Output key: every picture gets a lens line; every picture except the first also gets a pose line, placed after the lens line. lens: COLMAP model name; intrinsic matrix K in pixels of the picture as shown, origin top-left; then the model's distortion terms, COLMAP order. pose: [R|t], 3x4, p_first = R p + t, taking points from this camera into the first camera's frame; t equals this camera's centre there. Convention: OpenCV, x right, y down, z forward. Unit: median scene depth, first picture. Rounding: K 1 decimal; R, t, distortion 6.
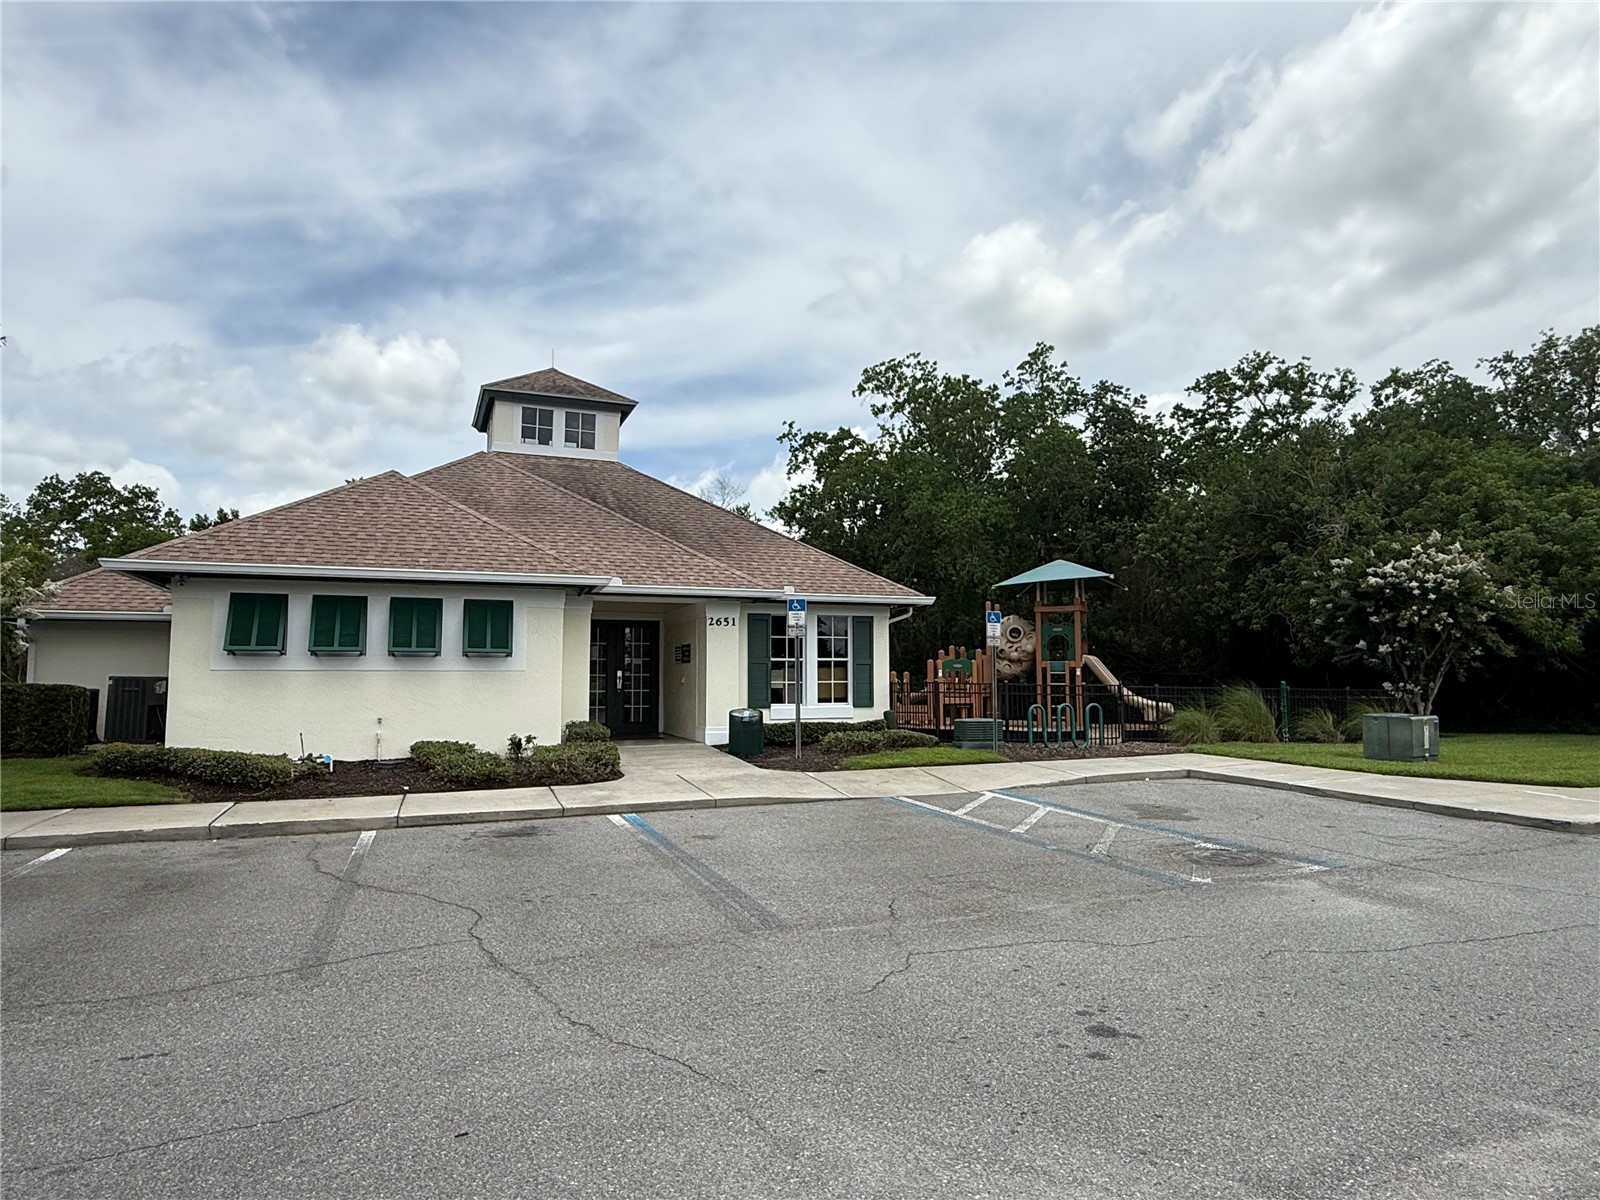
lens RADIAL K [[956.2, 0, 800.0], [0, 956.2, 600.0], [0, 0, 1]] dist [-0.000163, -0.000753]
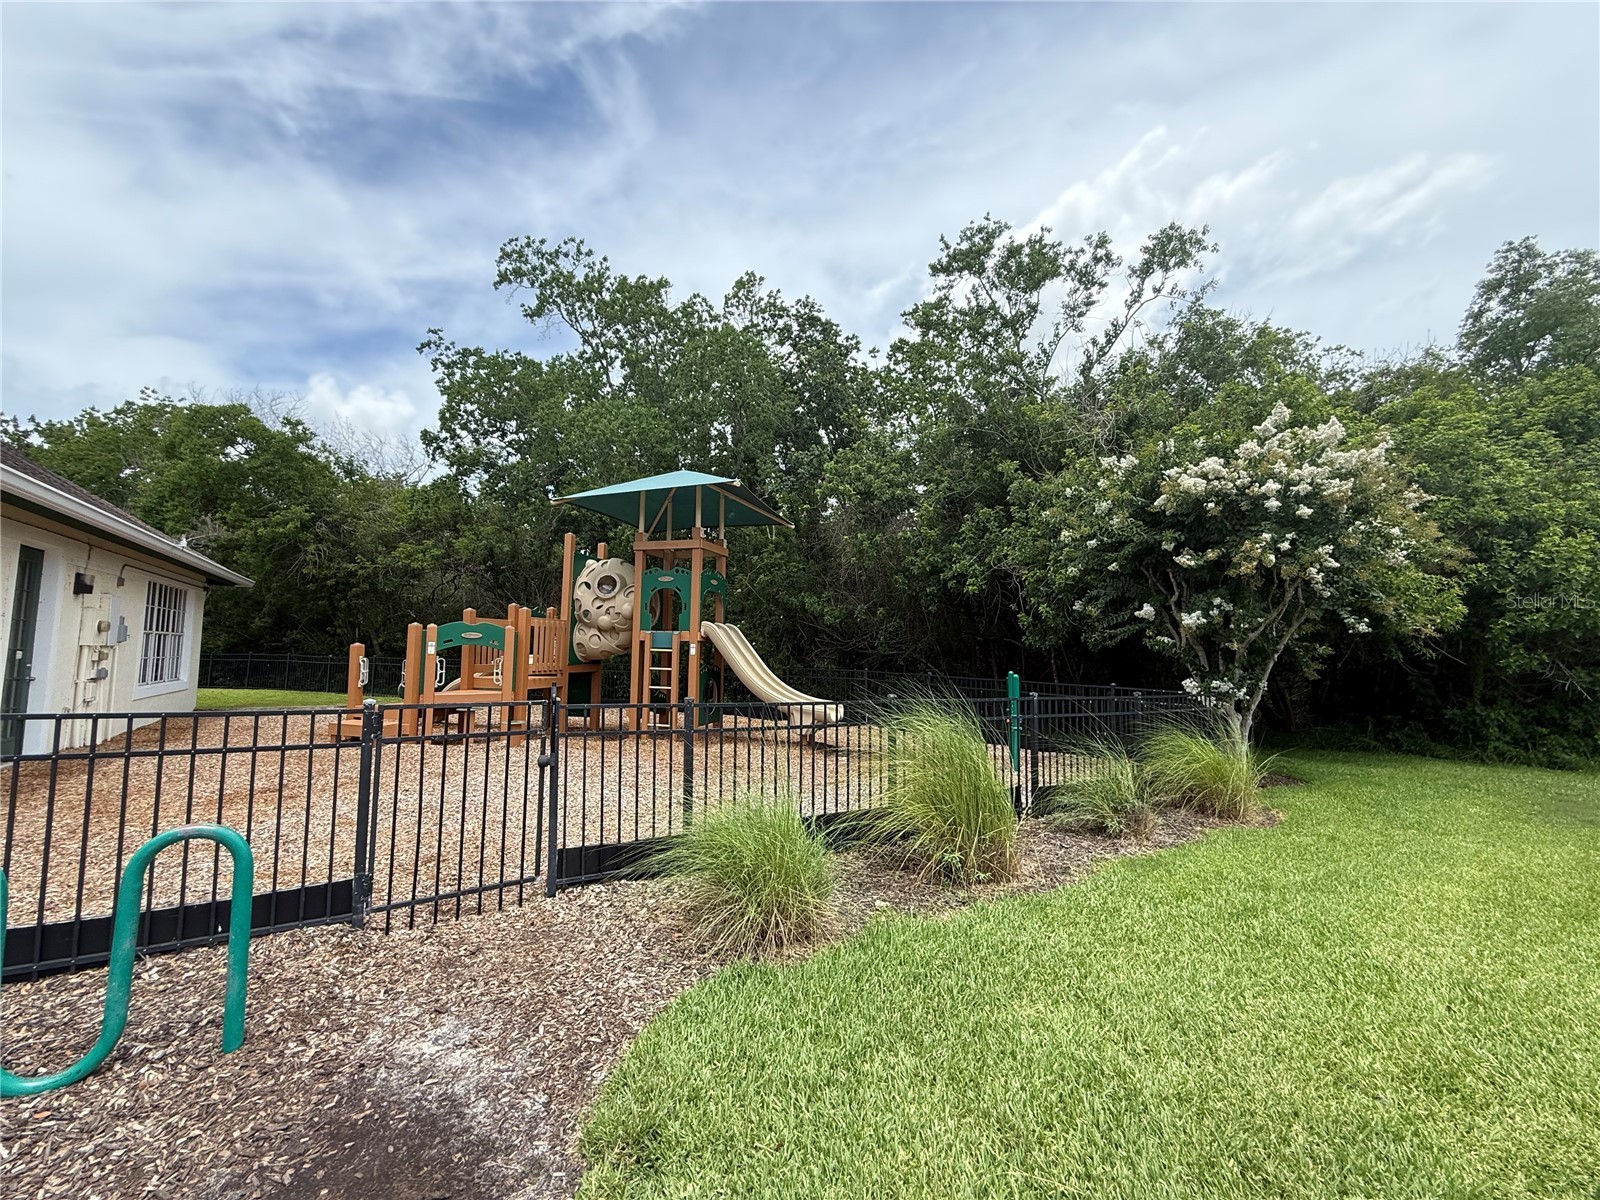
lens RADIAL K [[644.1, 0, 794.5], [0, 644.1, 585.0], [0, 0, 1]] dist [-0.033185, -0.000115]
pose [[0.983873, 0.033898, 0.175628, 0.272376], [-0.031960, 0.999393, -0.013852, 0.036869], [-0.175991, 0.008016, 0.984359, 0.572108]]
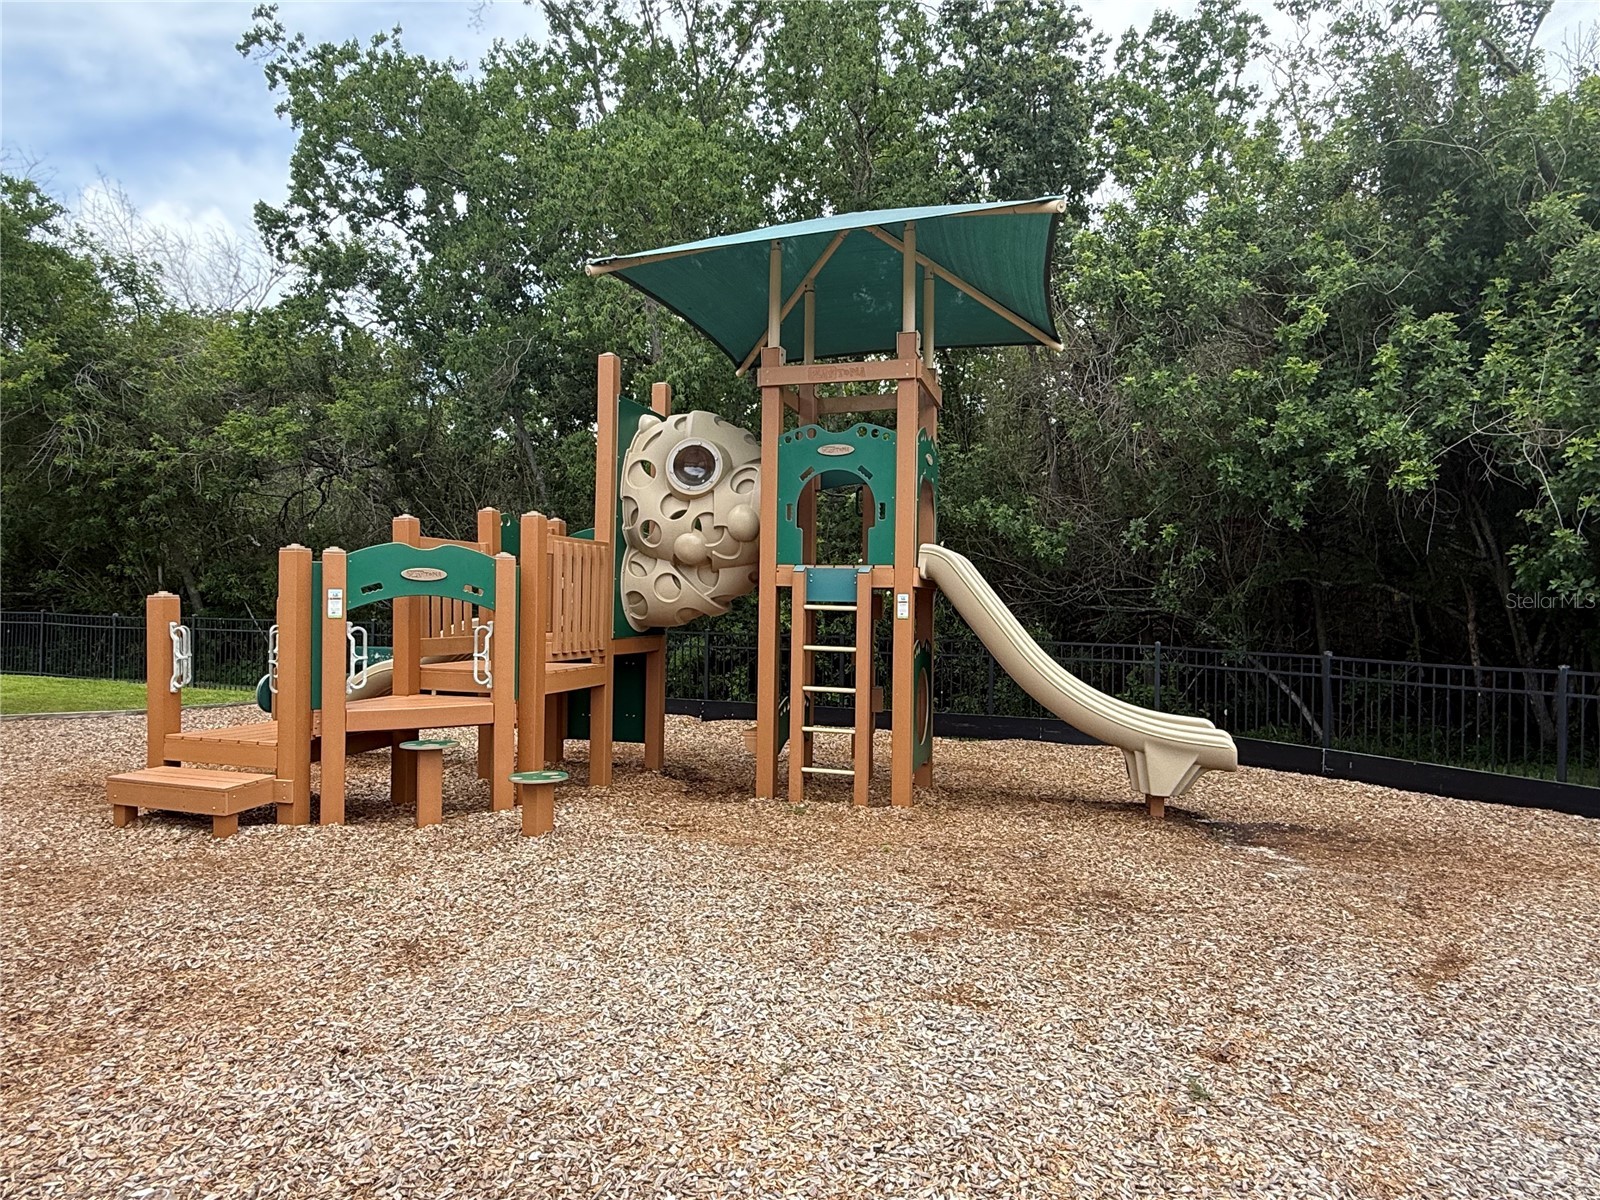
lens RADIAL K [[974.0, 0, 800.0], [0, 974.0, 600.0], [0, 0, 1]] dist [-0.030414, -0.000113]
pose [[0.986541, 0.017549, 0.162571, 0.210437], [-0.031884, 0.995786, 0.085989, 0.048853], [-0.160377, -0.090016, 0.982943, 0.708942]]
